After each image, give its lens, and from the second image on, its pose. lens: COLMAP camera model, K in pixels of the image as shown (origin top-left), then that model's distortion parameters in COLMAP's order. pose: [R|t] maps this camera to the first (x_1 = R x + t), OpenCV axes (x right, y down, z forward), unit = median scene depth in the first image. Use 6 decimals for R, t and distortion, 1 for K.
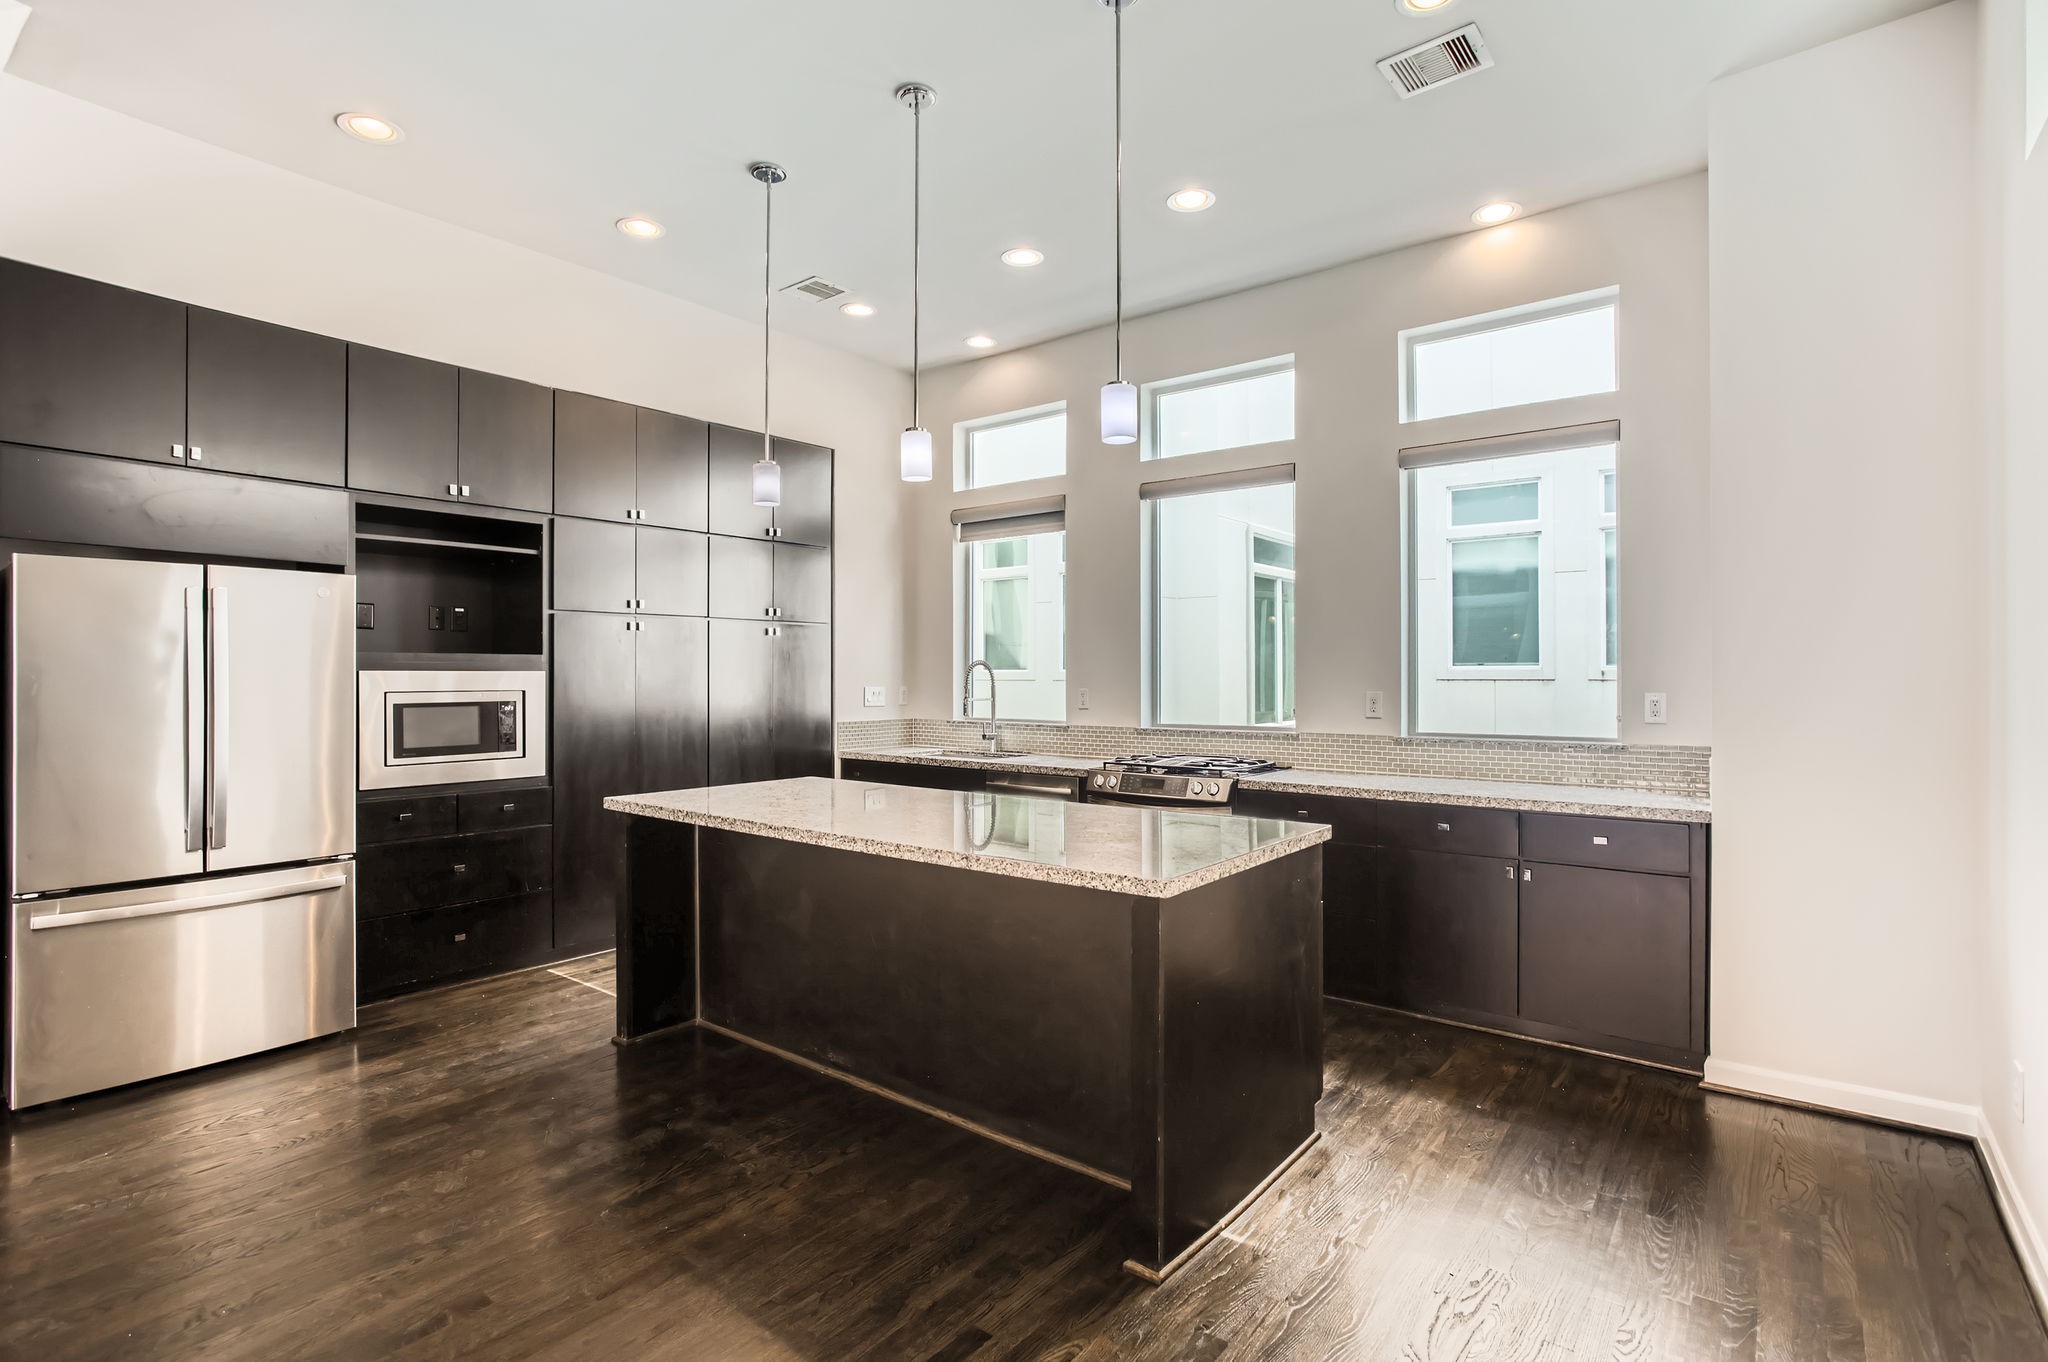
lens RADIAL K [[987.2, 0, 1027.8], [0, 987.2, 660.5], [0, 0, 1]] dist [-0.001152, -0.000097]
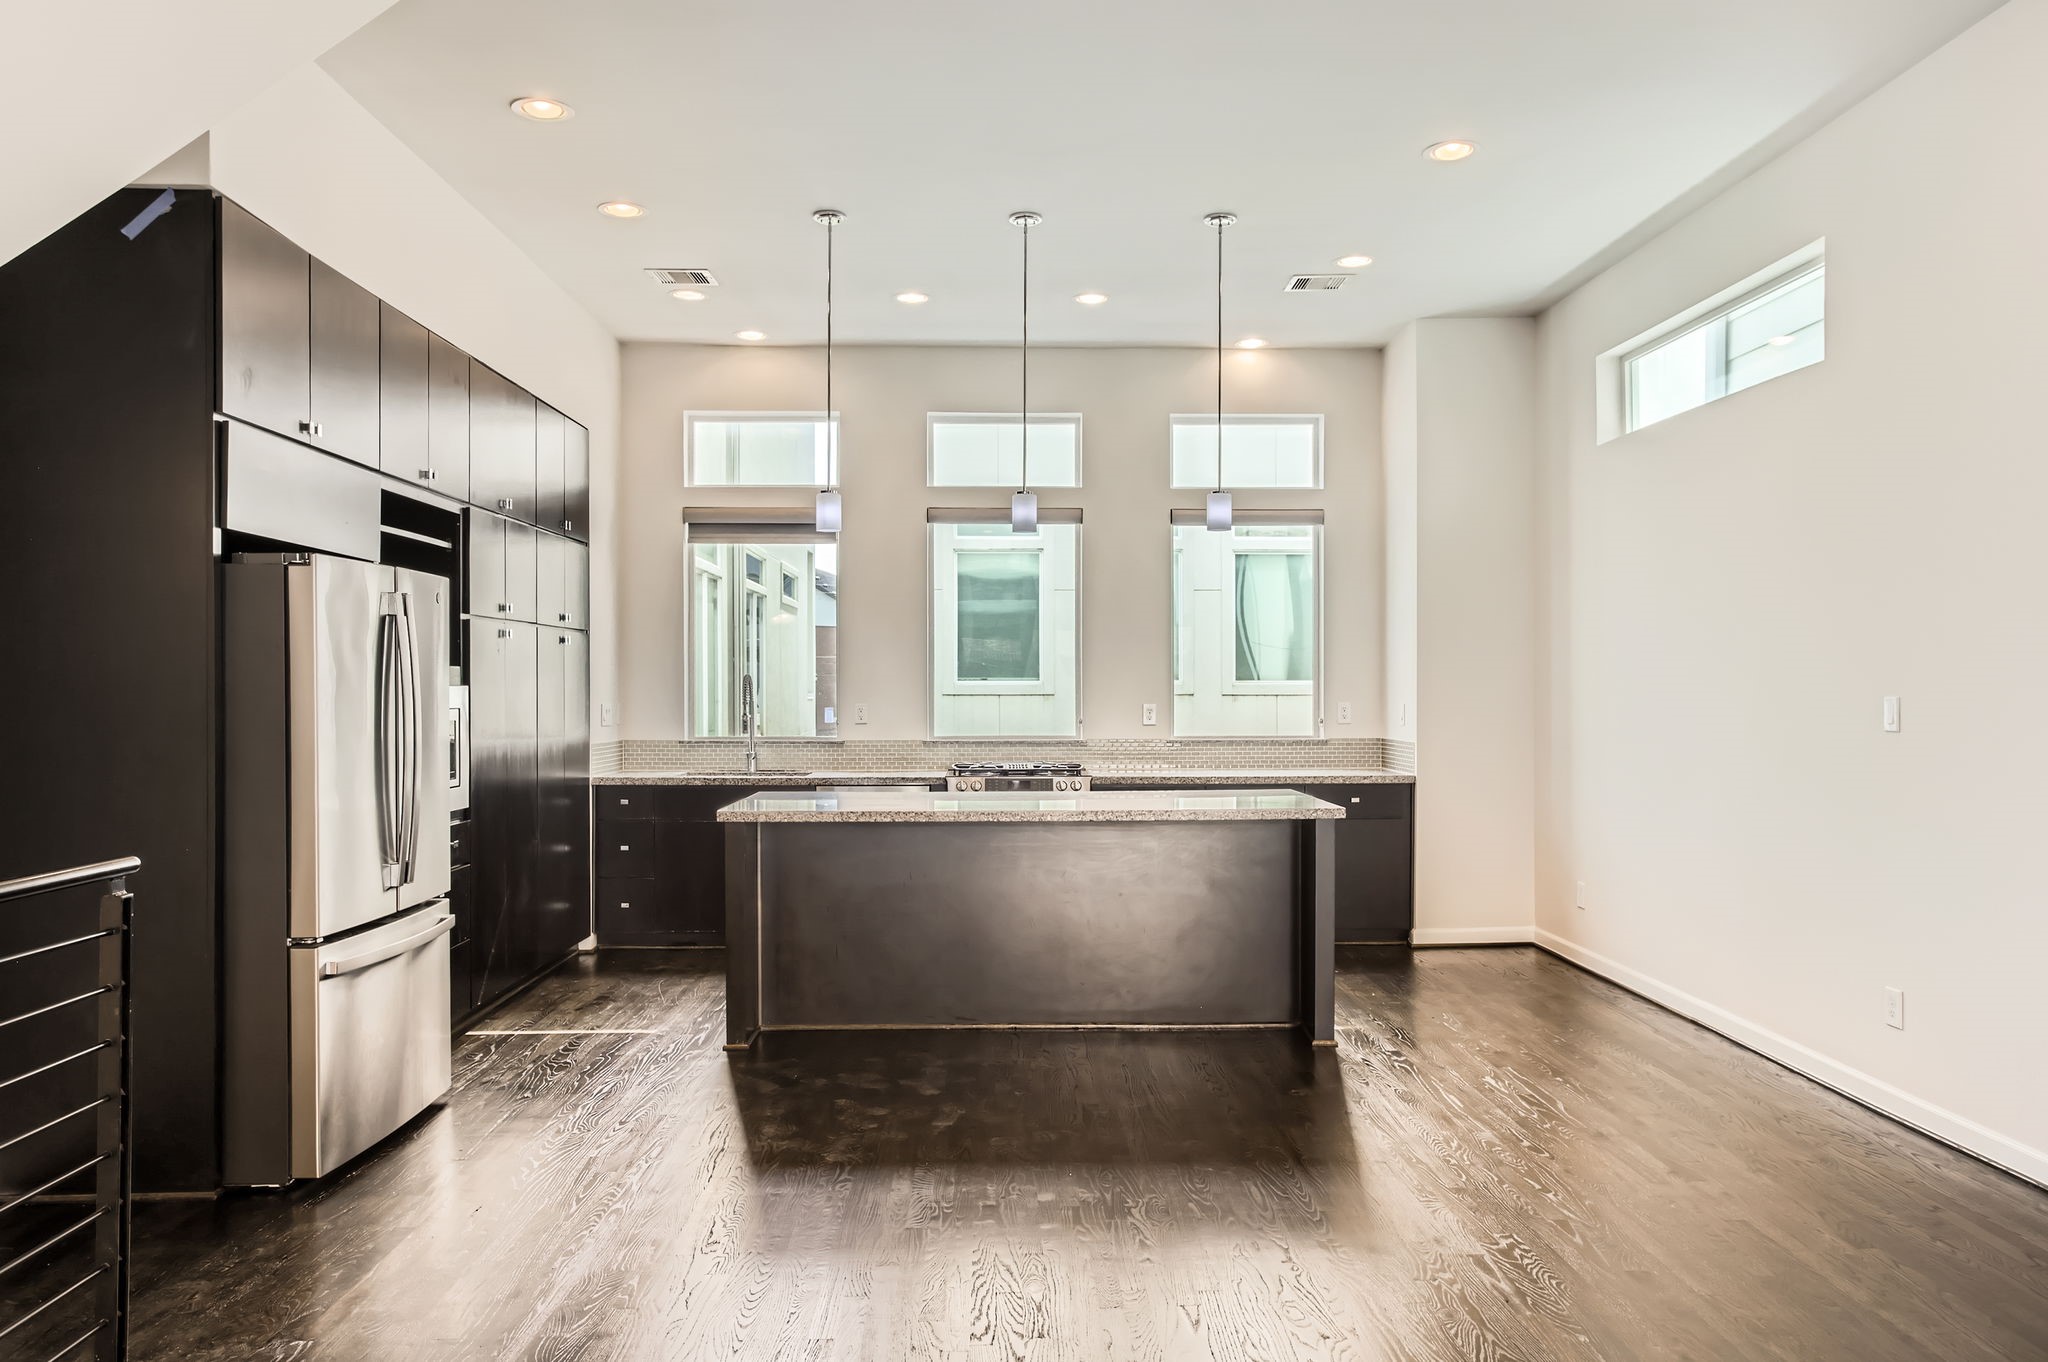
lens RADIAL K [[1417.1, 0, 1024.0], [0, 1417.1, 681.0], [0, 0, 1]] dist [-0.004555, -0.000506]
pose [[0.776455, 0.003491, 0.630163, -0.952748], [-0.008923, 0.999945, 0.005455, -0.004916], [-0.630109, -0.009859, 0.776444, -0.290780]]
